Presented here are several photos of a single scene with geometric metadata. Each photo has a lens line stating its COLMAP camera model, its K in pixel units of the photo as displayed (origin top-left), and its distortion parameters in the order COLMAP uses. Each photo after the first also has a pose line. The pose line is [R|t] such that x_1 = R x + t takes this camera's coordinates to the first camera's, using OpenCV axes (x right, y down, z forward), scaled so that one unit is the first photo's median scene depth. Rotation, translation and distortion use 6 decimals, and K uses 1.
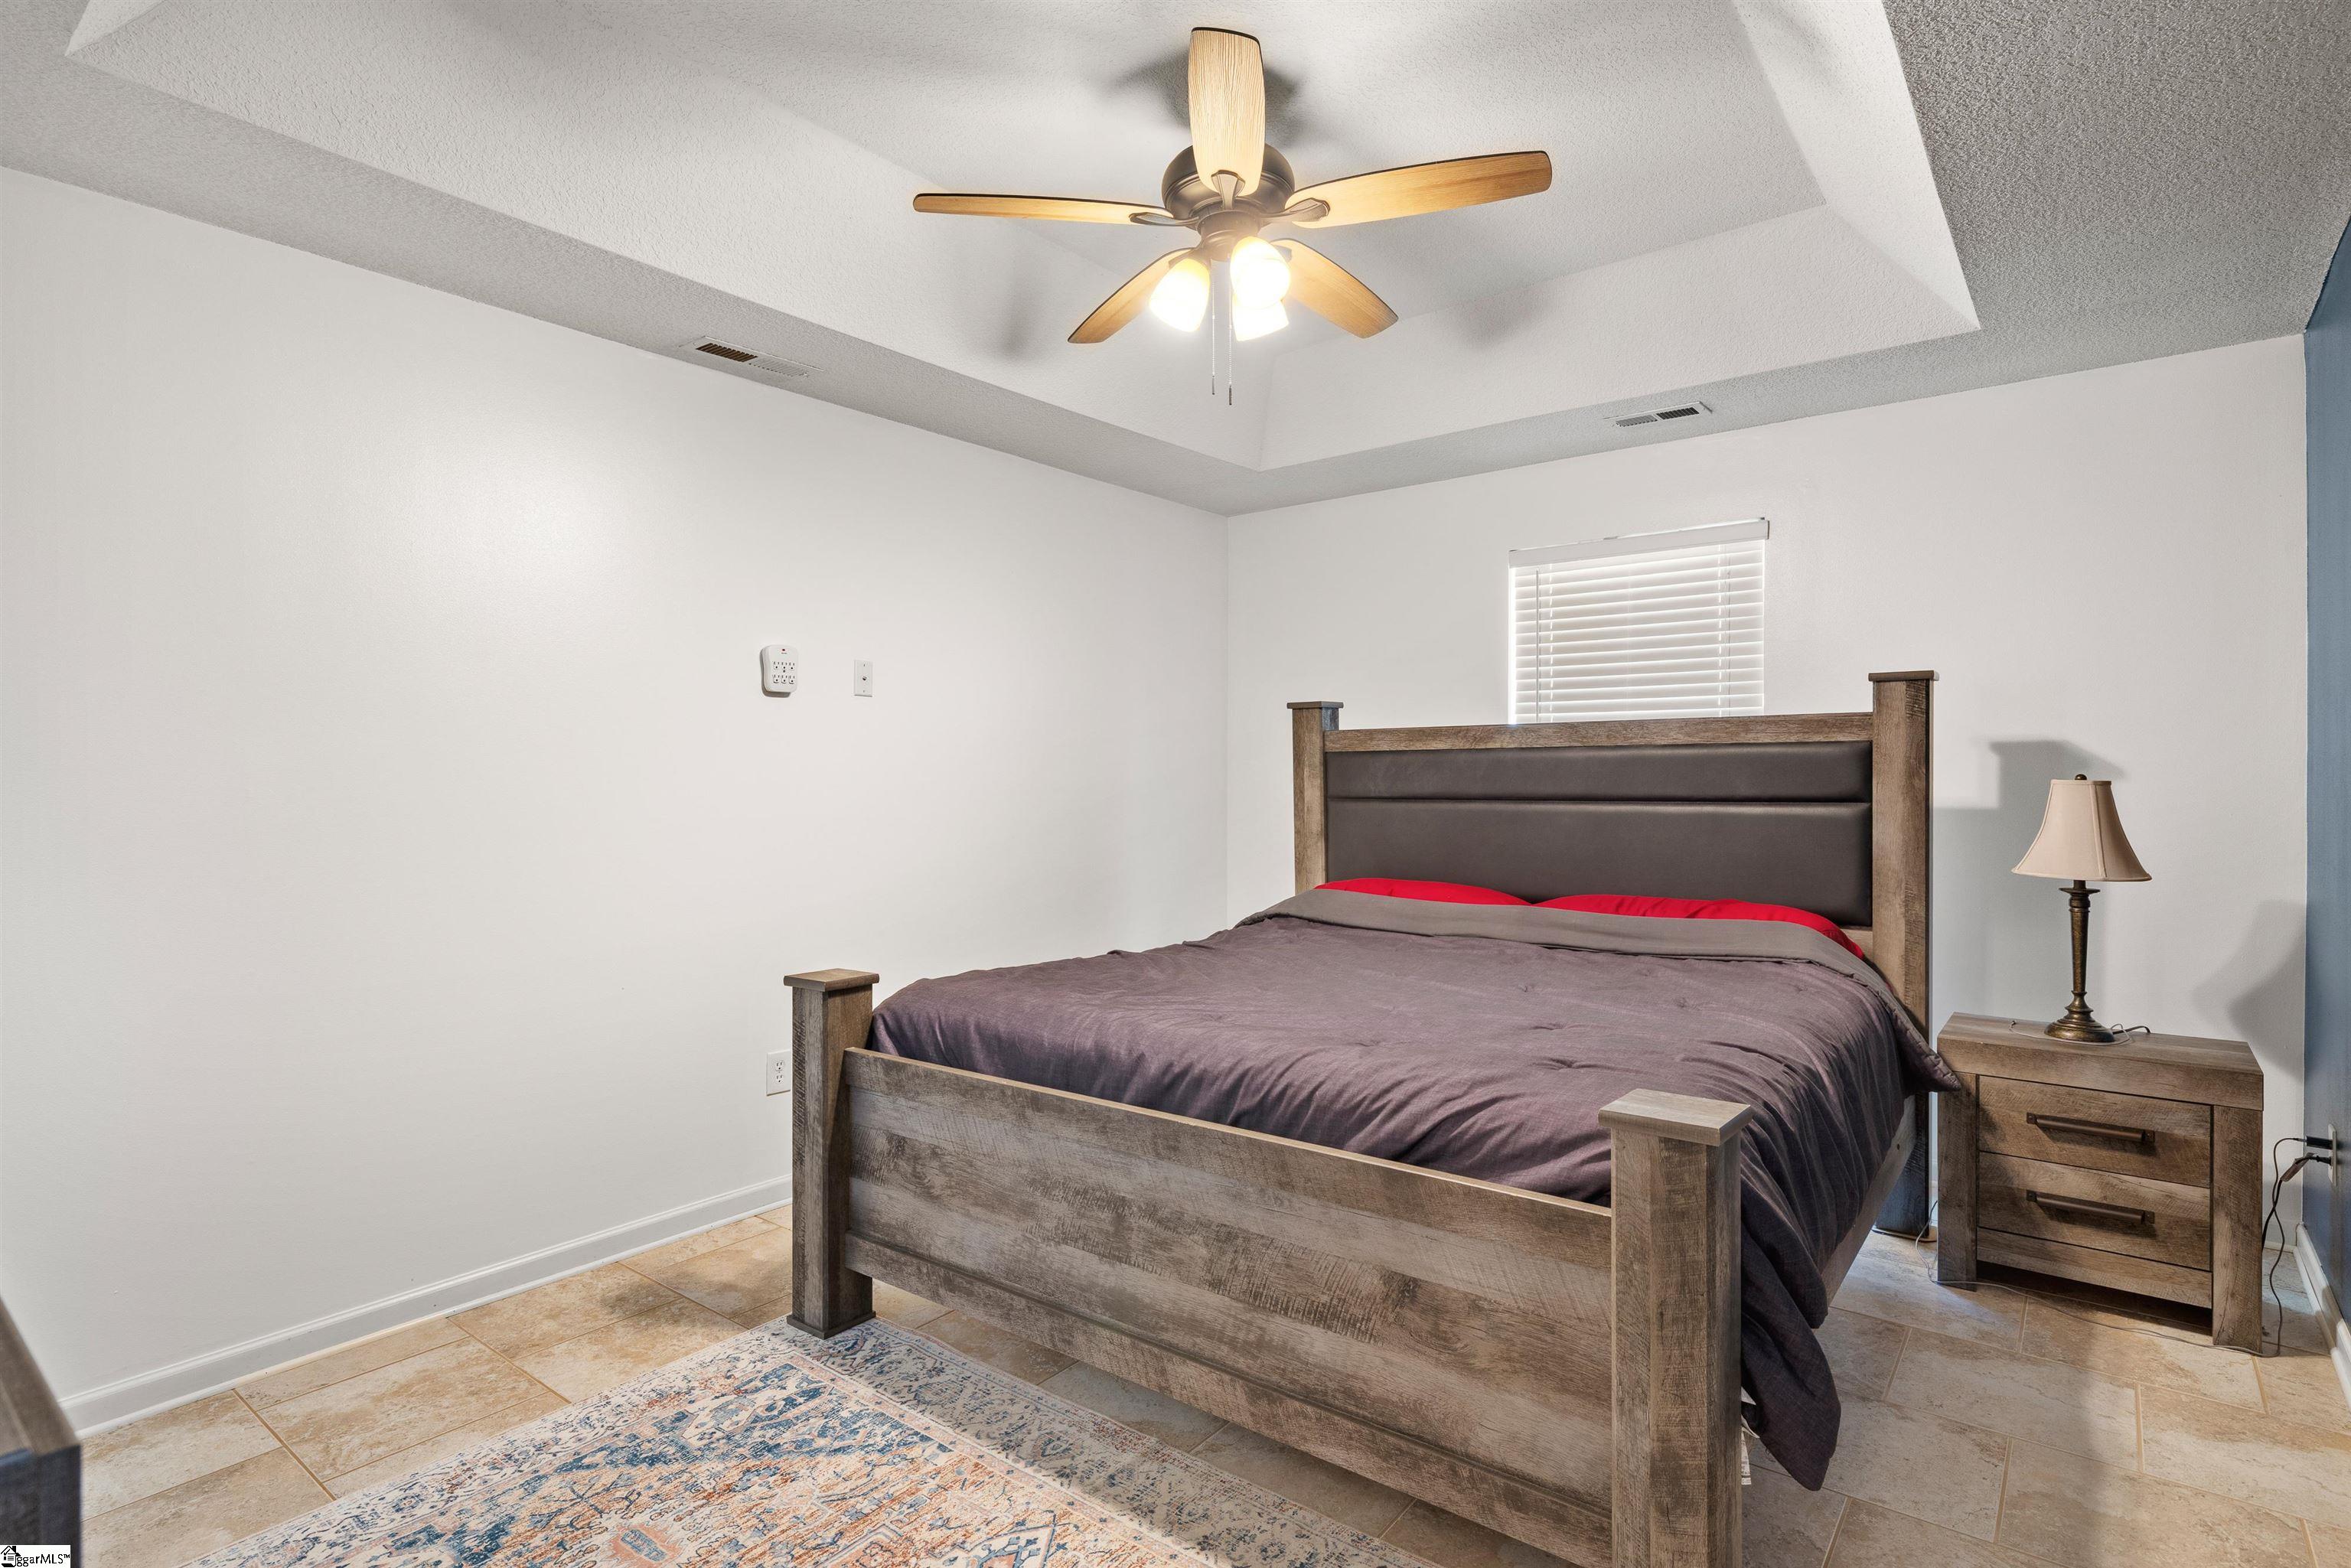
lens RADIAL K [[1168.0, 0, 1176.4], [0, 1168.0, 777.9], [0, 0, 1]] dist [-0.002588, -0.000114]
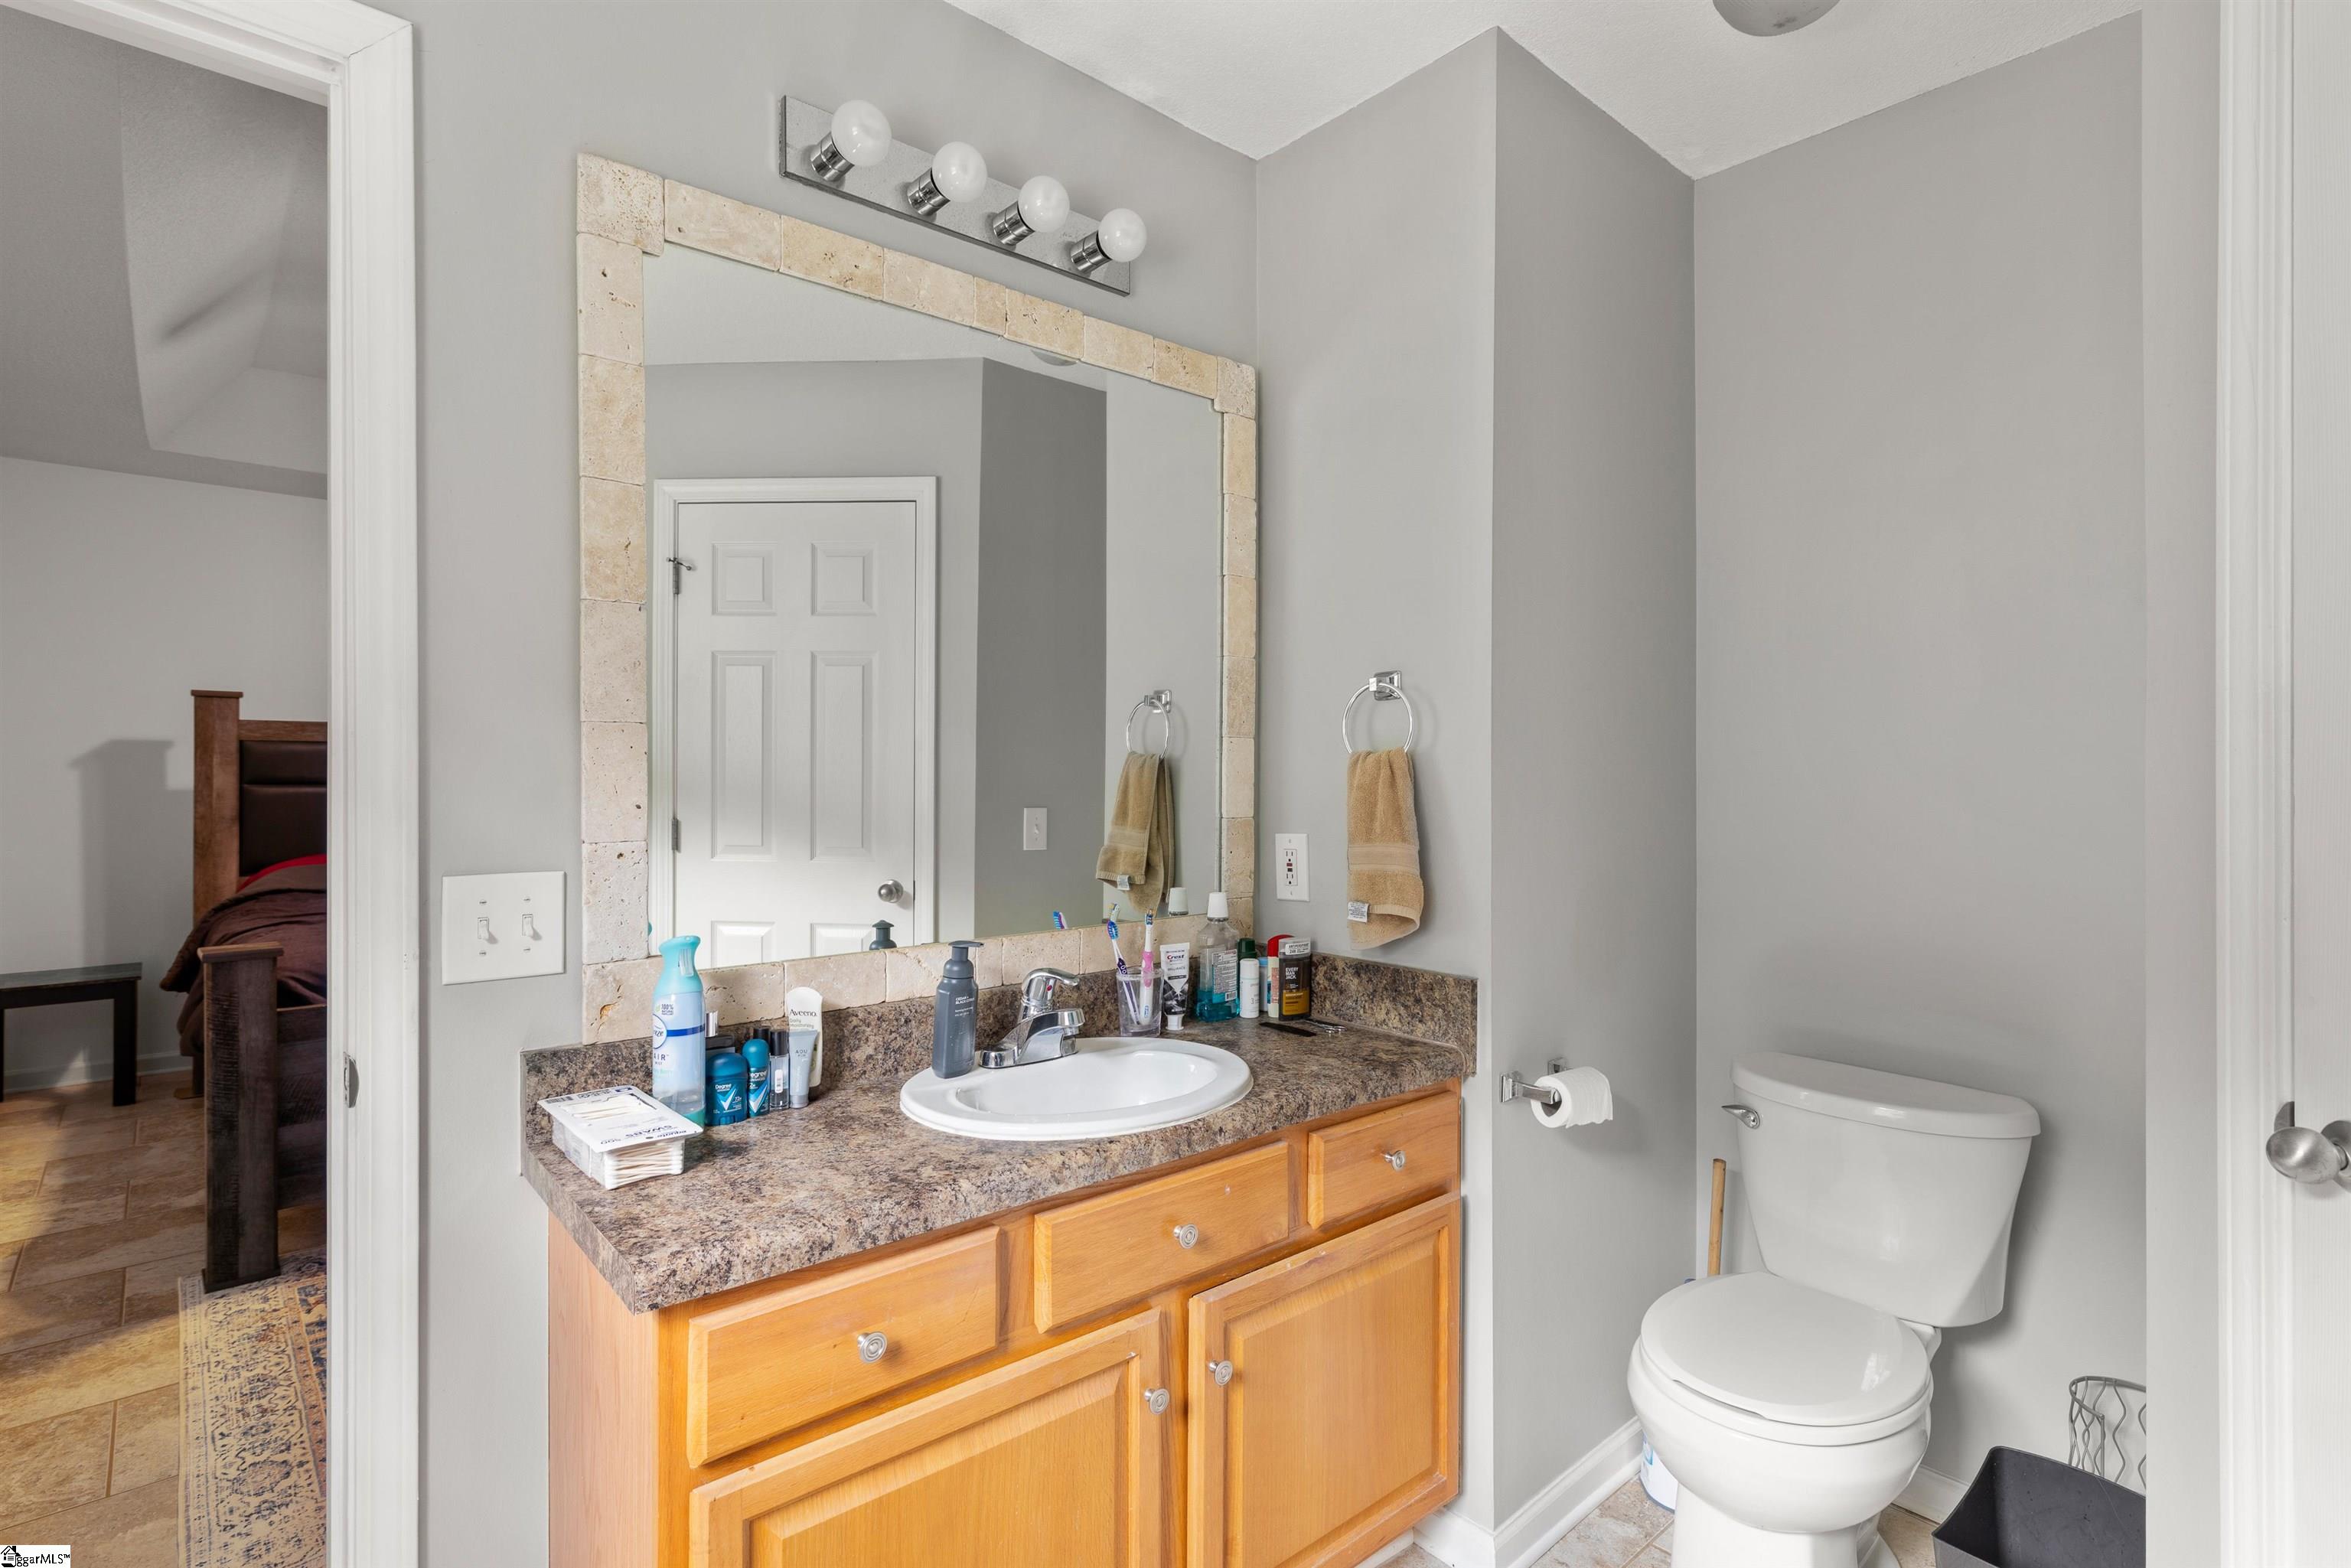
lens RADIAL K [[1168.0, 0, 1182.6], [0, 1168.0, 777.9], [0, 0, 1]] dist [-0.002588, -0.000114]
pose [[0.187617, -0.004792, 0.982231, -0.733409], [-0.001808, 0.999985, 0.005224, 0.004558], [-0.982241, -0.002756, 0.187605, -0.020867]]
